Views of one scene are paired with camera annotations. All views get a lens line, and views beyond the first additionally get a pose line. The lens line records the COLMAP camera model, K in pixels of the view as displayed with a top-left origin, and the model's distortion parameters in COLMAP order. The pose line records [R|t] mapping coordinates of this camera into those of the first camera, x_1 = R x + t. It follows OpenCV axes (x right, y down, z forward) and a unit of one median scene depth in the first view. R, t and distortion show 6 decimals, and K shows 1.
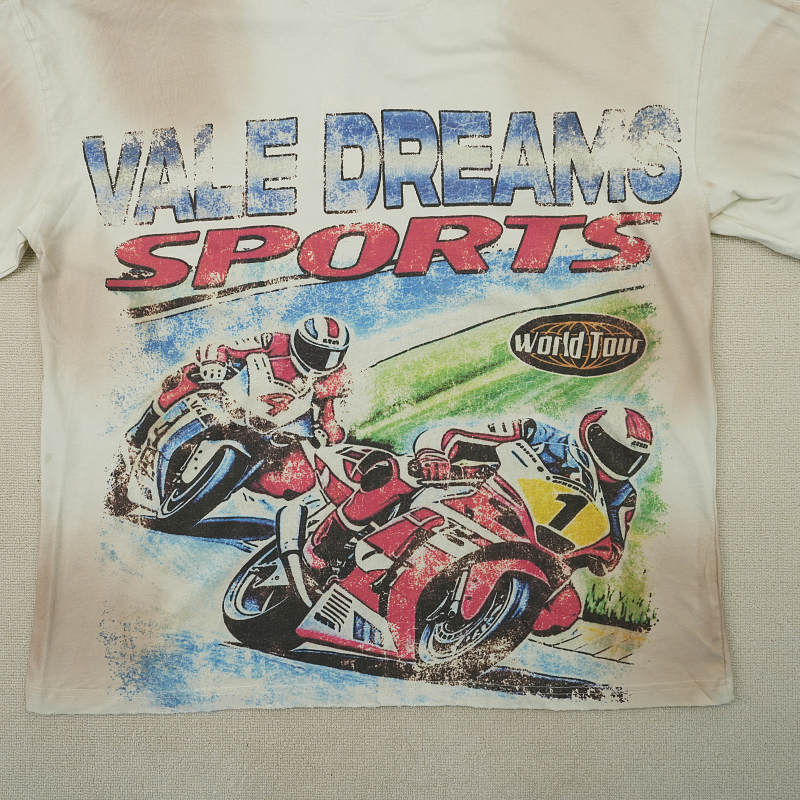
lens RADIAL K [[851.3, 0, 400.0], [0, 851.3, 400.0], [0, 0, 1]] dist [-0.013981, 0.011972]
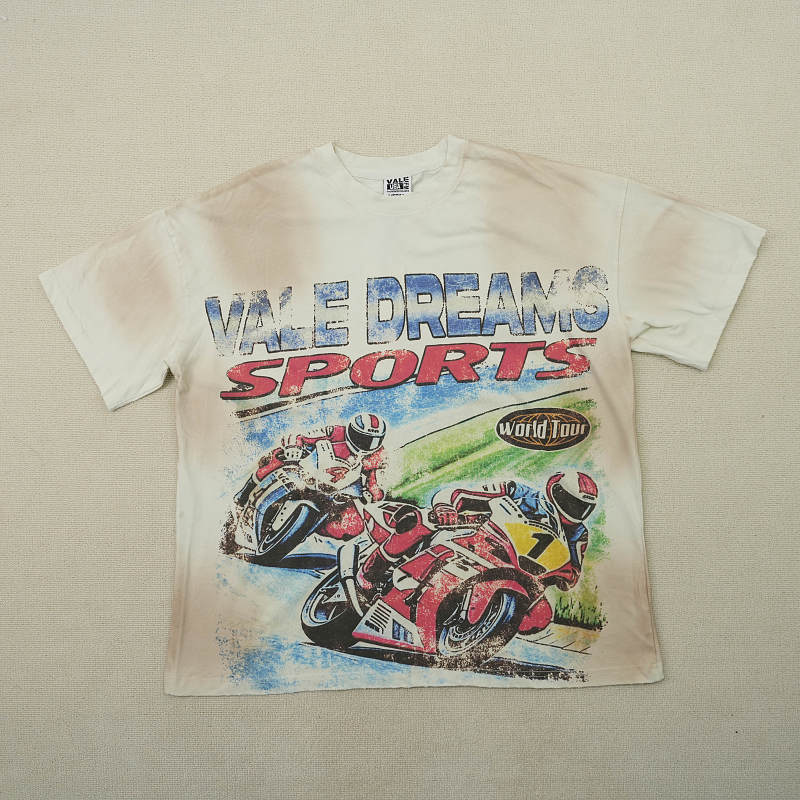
lens RADIAL K [[851.3, 0, 400.0], [0, 851.3, 400.0], [0, 0, 1]] dist [-0.013981, 0.011972]
pose [[0.999004, -0.023902, -0.037669, 0.020977], [0.020035, 0.994796, -0.099895, 0.025686], [0.039861, 0.099041, 0.994285, -0.457371]]
